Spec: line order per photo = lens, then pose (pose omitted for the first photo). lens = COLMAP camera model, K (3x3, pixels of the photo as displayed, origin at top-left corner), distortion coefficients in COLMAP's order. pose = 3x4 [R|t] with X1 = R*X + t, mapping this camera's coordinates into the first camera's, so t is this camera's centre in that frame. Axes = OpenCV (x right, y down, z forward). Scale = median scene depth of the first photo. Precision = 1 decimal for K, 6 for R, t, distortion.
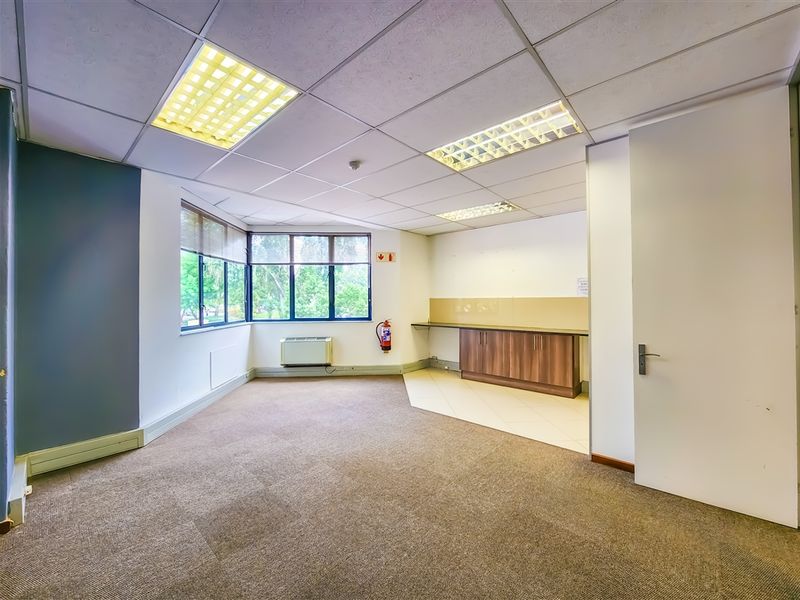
lens RADIAL K [[327.9, 0, 398.6], [0, 327.9, 298.5], [0, 0, 1]] dist [-0.007297, 0.000040]
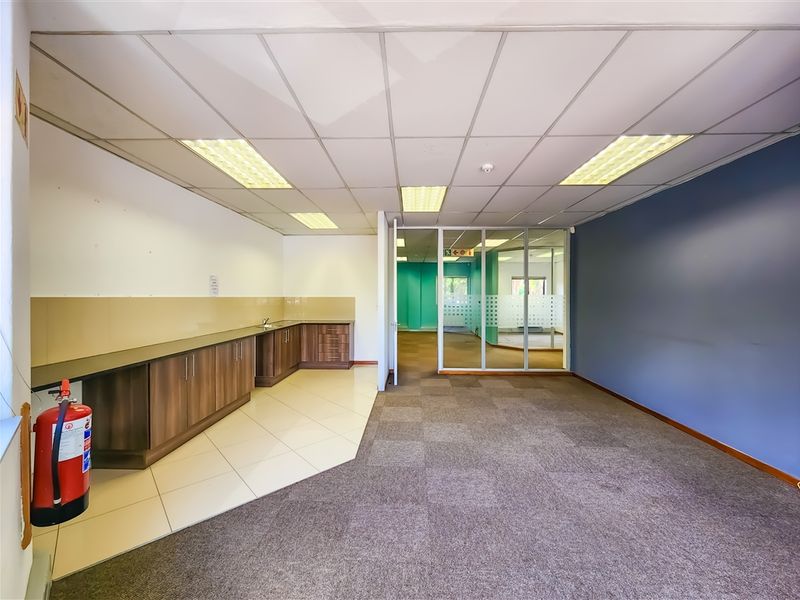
lens RADIAL K [[327.9, 0, 402.7], [0, 327.9, 300.4], [0, 0, 1]] dist [-0.007297, 0.000040]
pose [[-0.655232, -0.005119, 0.755410, -0.459600], [-0.005858, 0.999981, 0.001695, 0.000961], [-0.755405, -0.003314, -0.655250, 1.179861]]
